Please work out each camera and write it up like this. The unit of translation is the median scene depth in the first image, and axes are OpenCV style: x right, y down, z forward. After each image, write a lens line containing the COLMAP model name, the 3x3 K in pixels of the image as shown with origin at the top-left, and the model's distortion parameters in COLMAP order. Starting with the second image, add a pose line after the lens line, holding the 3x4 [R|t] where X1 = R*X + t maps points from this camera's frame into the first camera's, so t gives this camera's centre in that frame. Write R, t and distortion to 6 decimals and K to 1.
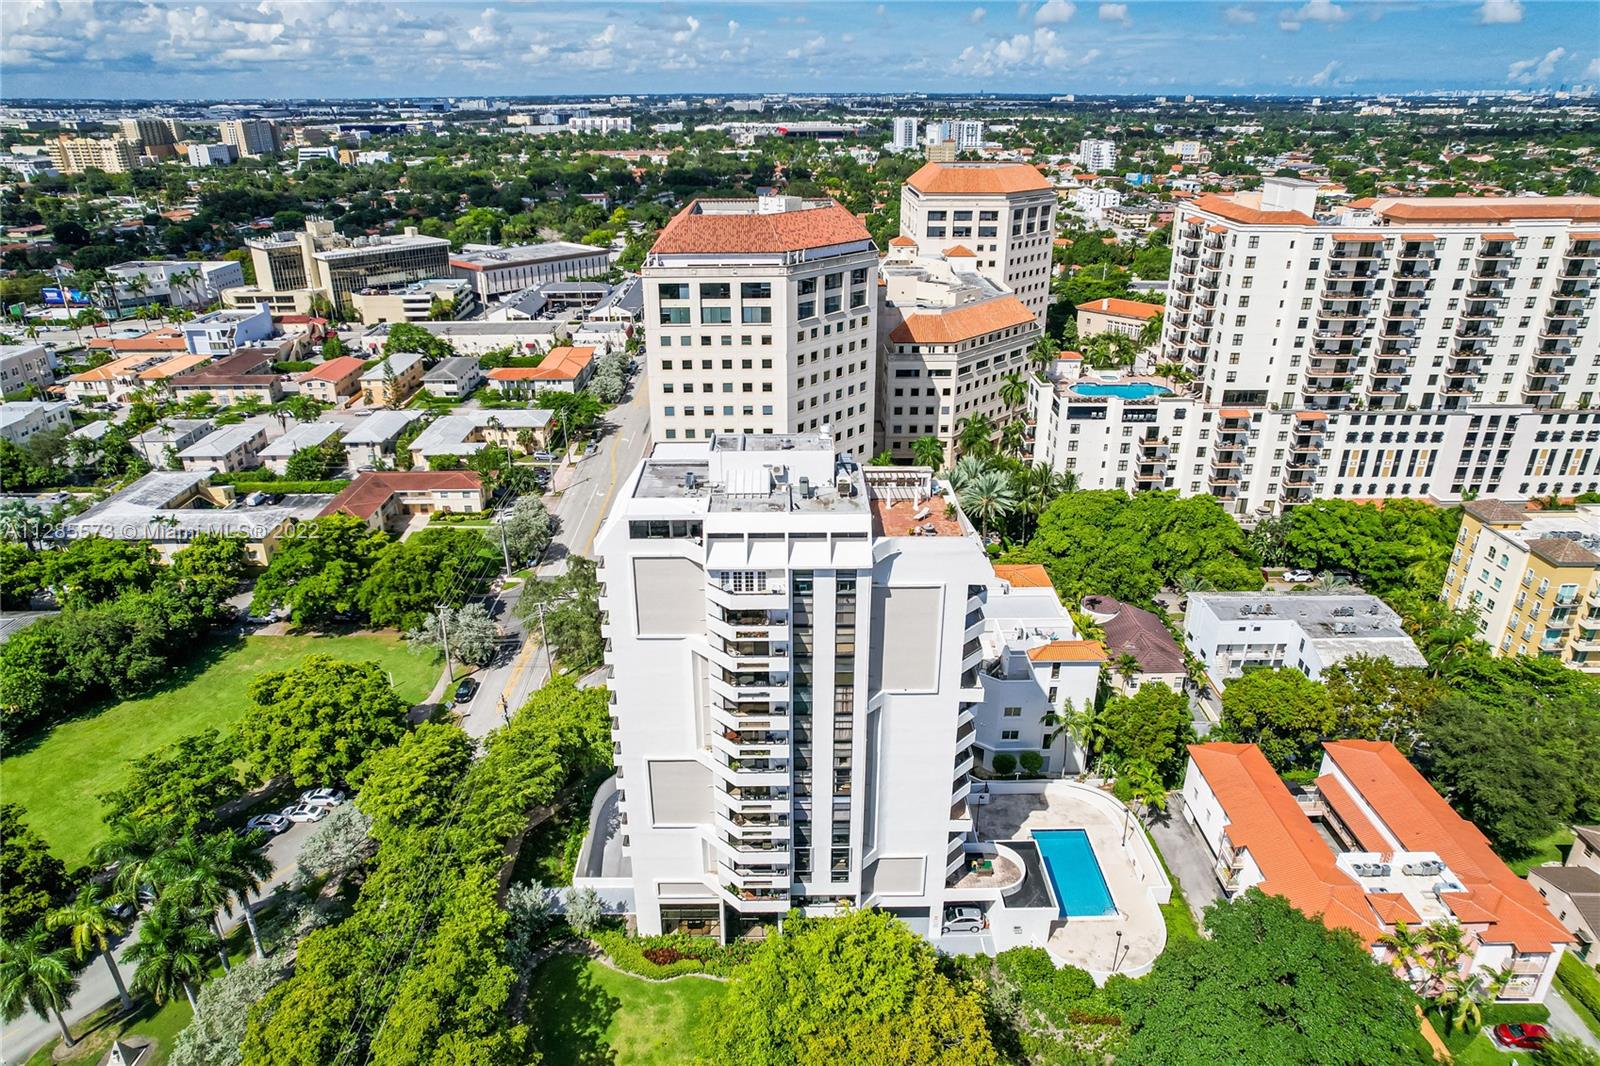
lens RADIAL K [[1006.1, 0, 791.6], [0, 1006.1, 539.5], [0, 0, 1]] dist [-0.082906, 0.073520]
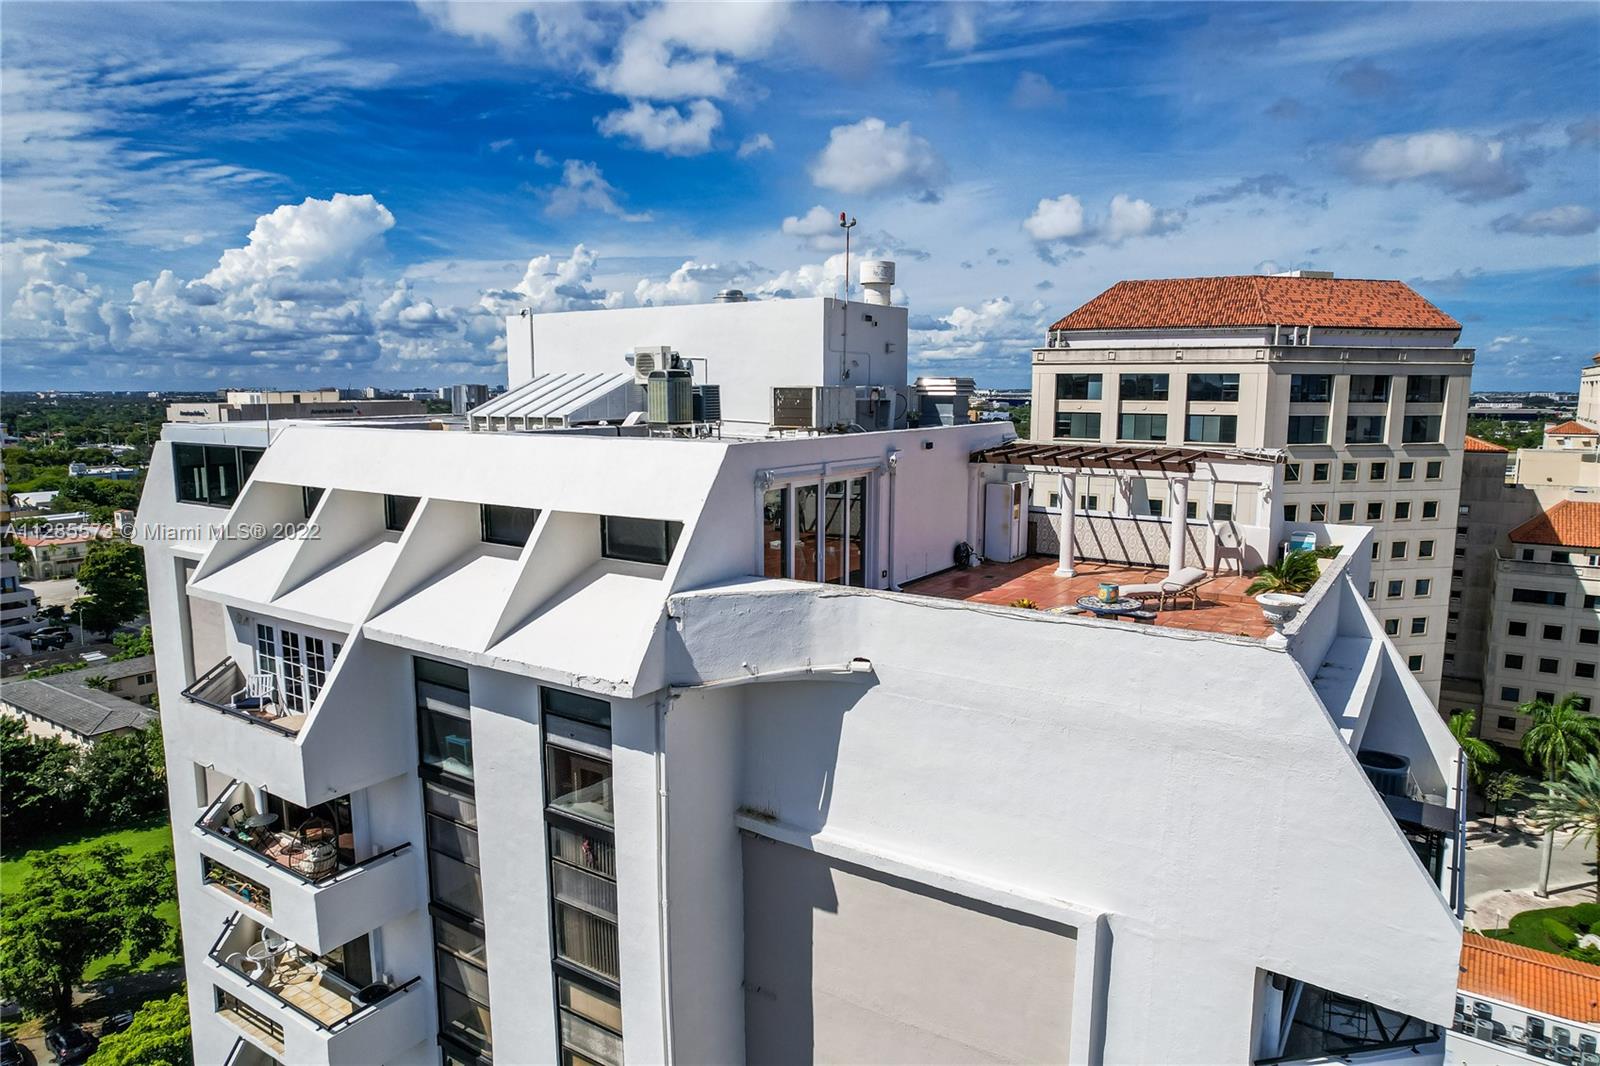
lens RADIAL K [[1006.1, 0, 791.6], [0, 1006.1, 539.5], [0, 0, 1]] dist [-0.082906, 0.073520]
pose [[0.822542, 0.087030, -0.562005, 0.098711], [-0.234643, 0.952121, -0.195978, 0.014303], [0.518041, 0.293071, 0.803581, 0.413829]]
